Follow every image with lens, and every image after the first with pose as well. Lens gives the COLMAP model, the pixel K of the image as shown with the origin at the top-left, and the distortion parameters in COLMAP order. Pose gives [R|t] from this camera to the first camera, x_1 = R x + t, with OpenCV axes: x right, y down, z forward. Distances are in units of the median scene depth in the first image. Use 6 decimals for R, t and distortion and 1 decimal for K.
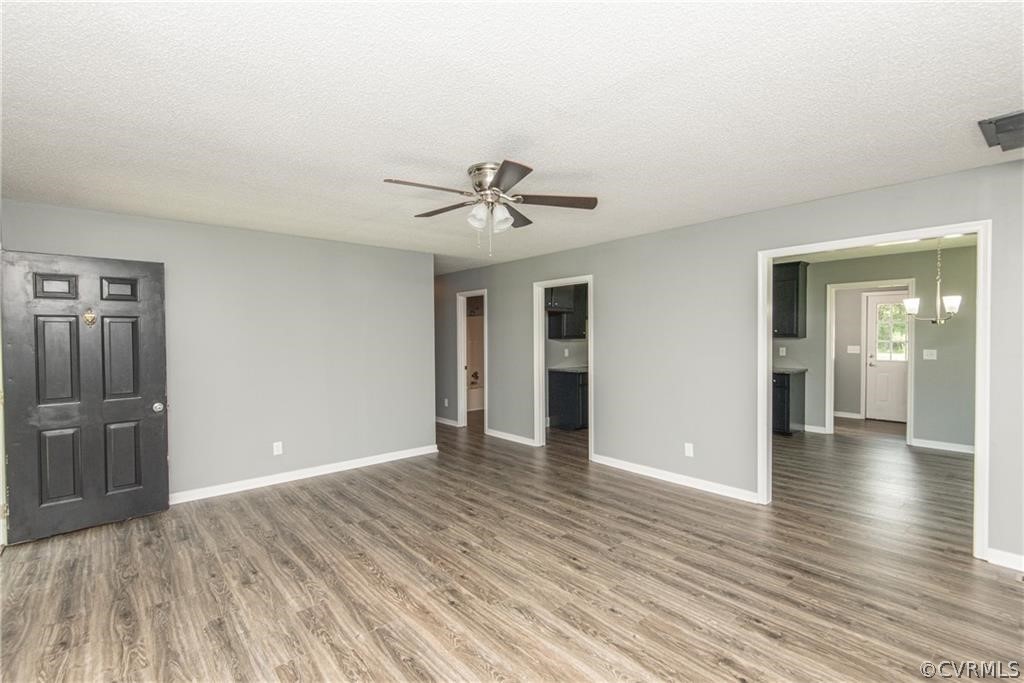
lens RADIAL K [[466.9, 0, 505.3], [0, 466.9, 344.3], [0, 0, 1]] dist [0.048558, -0.030423]
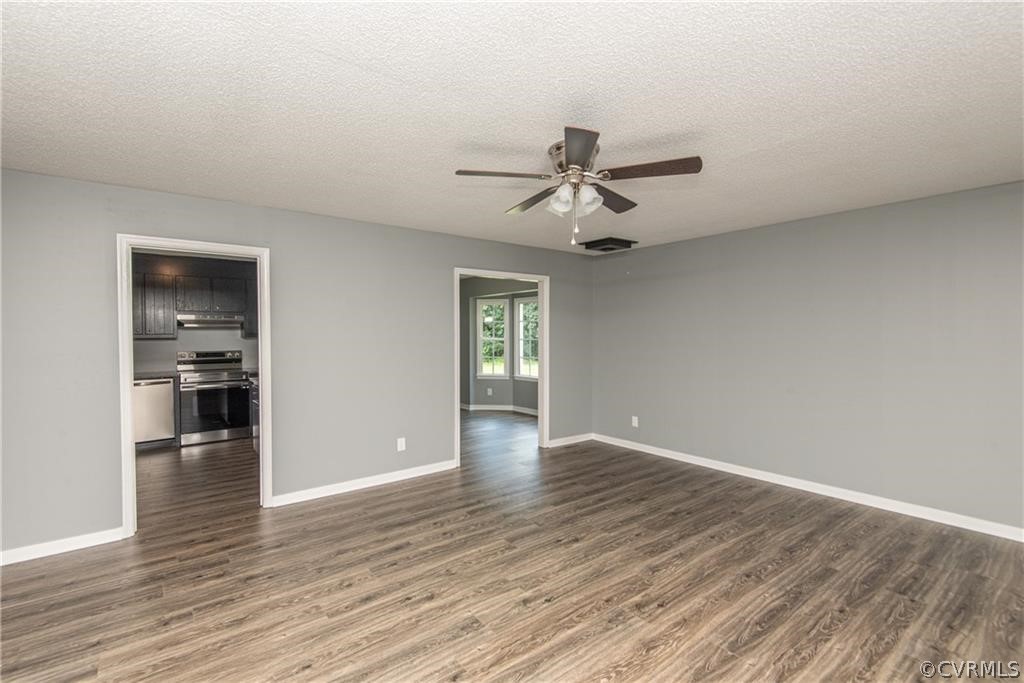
lens RADIAL K [[464.3, 0, 507.4], [0, 464.3, 344.5], [0, 0, 1]] dist [0.035401, -0.018160]
pose [[0.042771, -0.017603, 0.998930, -0.913844], [0.018757, 0.999683, 0.016813, -0.011973], [-0.998909, 0.018018, 0.043087, 1.064030]]
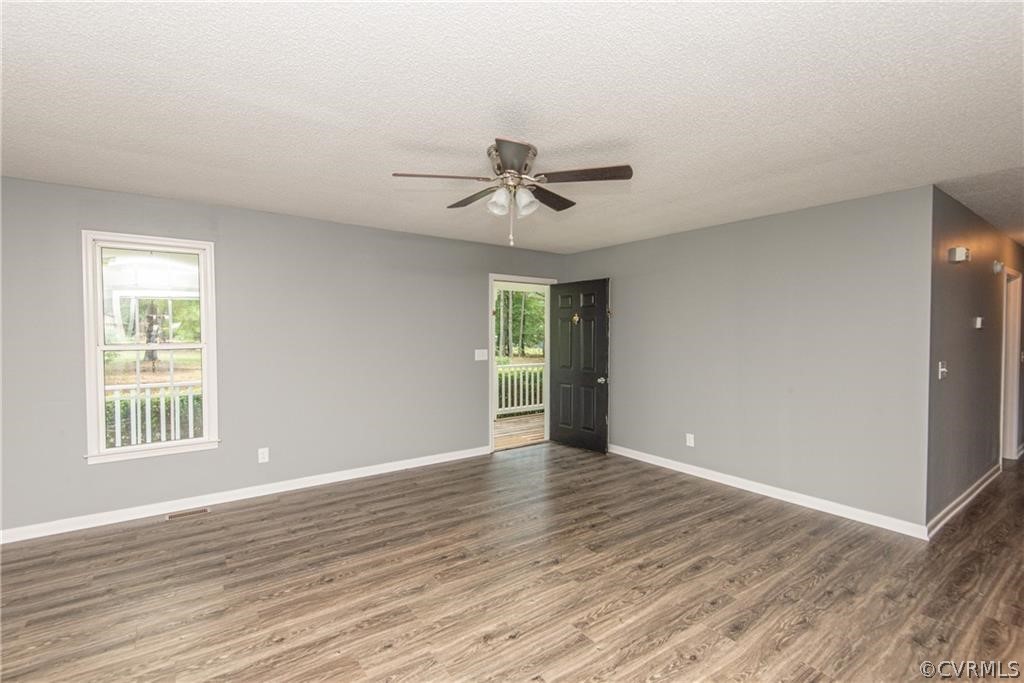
lens RADIAL K [[466.9, 0, 505.3], [0, 466.9, 344.3], [0, 0, 1]] dist [0.048558, -0.030423]
pose [[-0.078516, 0.036103, -0.996259, 0.867969], [-0.021340, 0.999054, 0.037887, -0.028198], [0.996684, 0.024235, -0.077671, 1.035083]]
